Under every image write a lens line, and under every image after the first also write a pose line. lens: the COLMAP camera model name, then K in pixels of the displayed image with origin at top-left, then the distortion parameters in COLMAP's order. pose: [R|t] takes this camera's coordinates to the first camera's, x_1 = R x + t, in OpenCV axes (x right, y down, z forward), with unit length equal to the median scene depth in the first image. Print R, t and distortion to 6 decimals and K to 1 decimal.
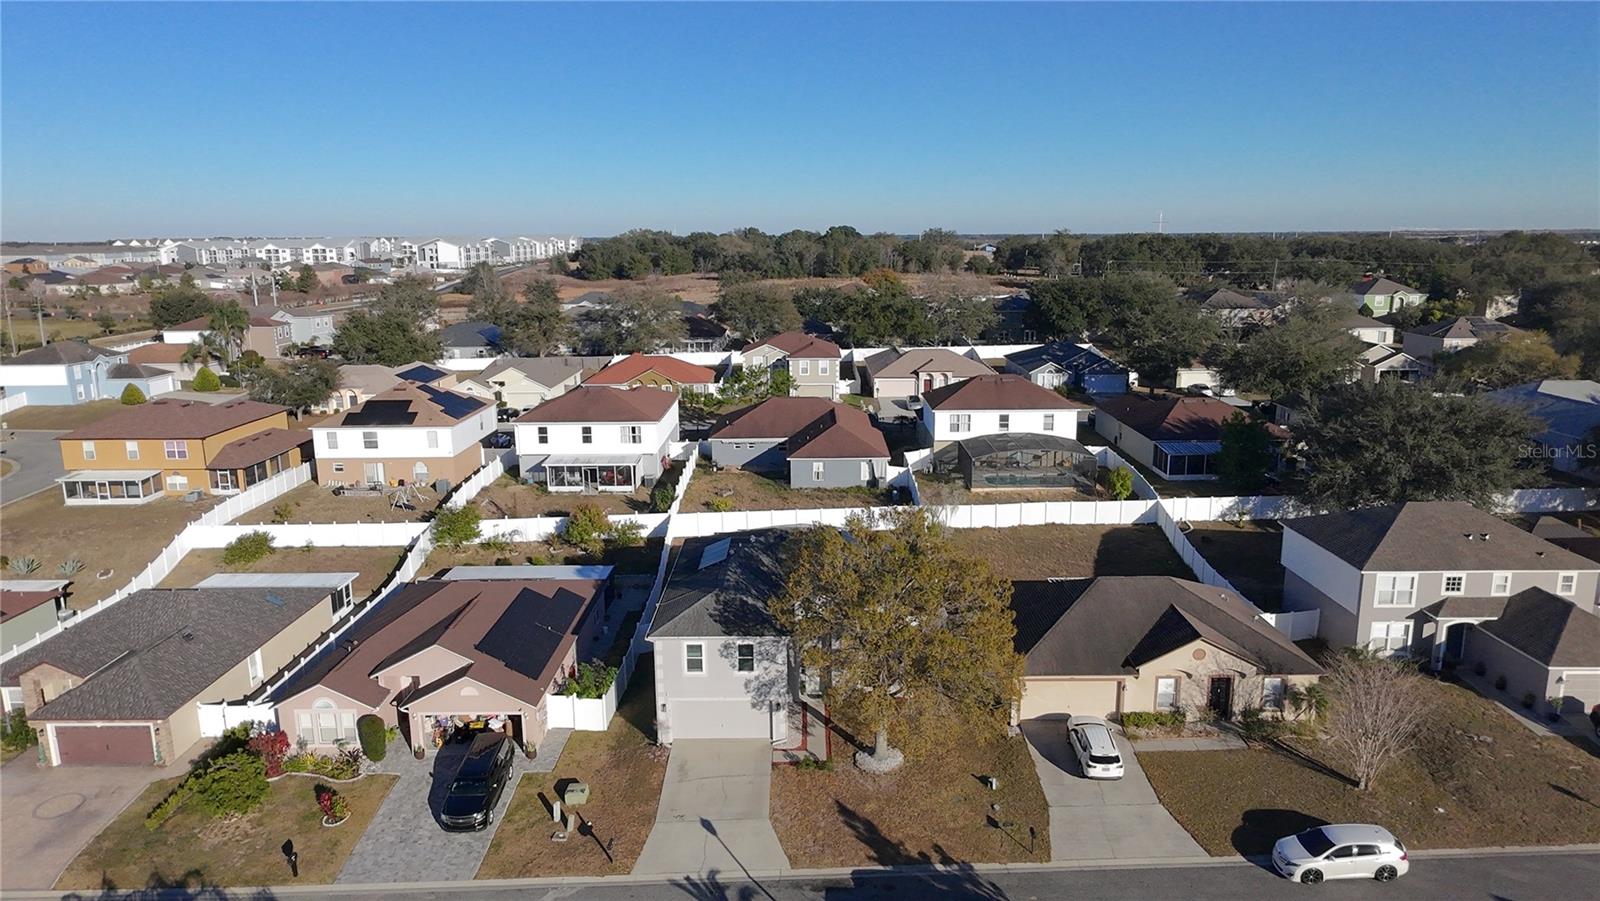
lens RADIAL K [[1026.1, 0, 800.0], [0, 1026.1, 450.5], [0, 0, 1]] dist [0.001757, 0.001659]
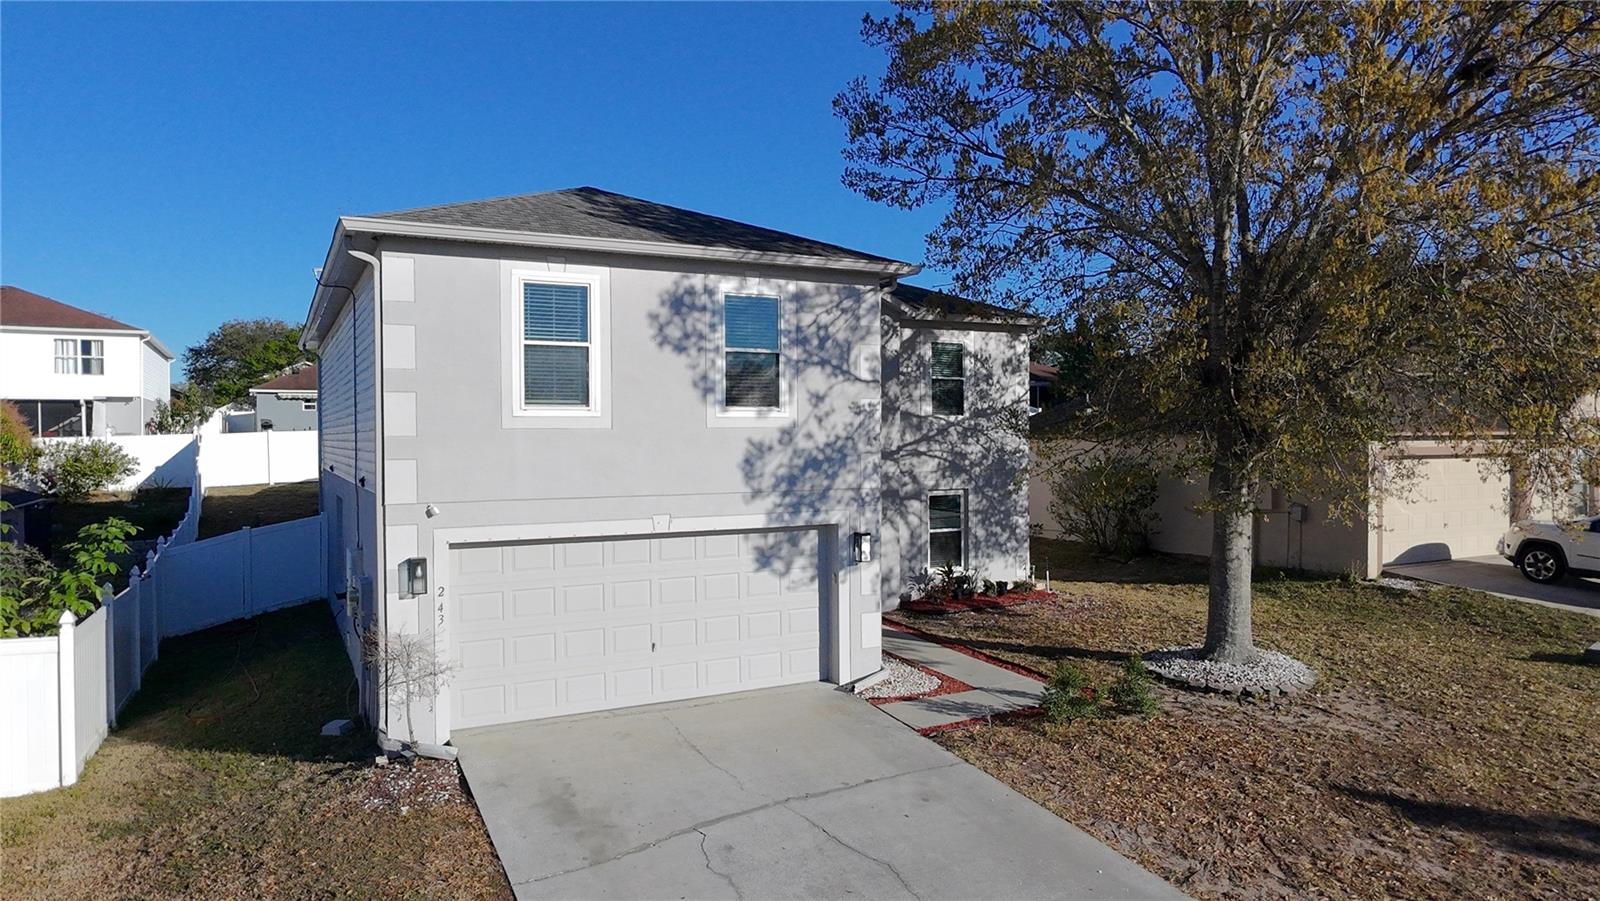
lens RADIAL K [[1026.1, 0, 800.0], [0, 1026.1, 450.5], [0, 0, 1]] dist [0.001757, 0.001659]
pose [[0.883618, -0.004440, 0.468188, -0.164911], [0.098665, 0.979266, -0.176926, 0.274591], [-0.457695, 0.202529, 0.865735, 0.773562]]
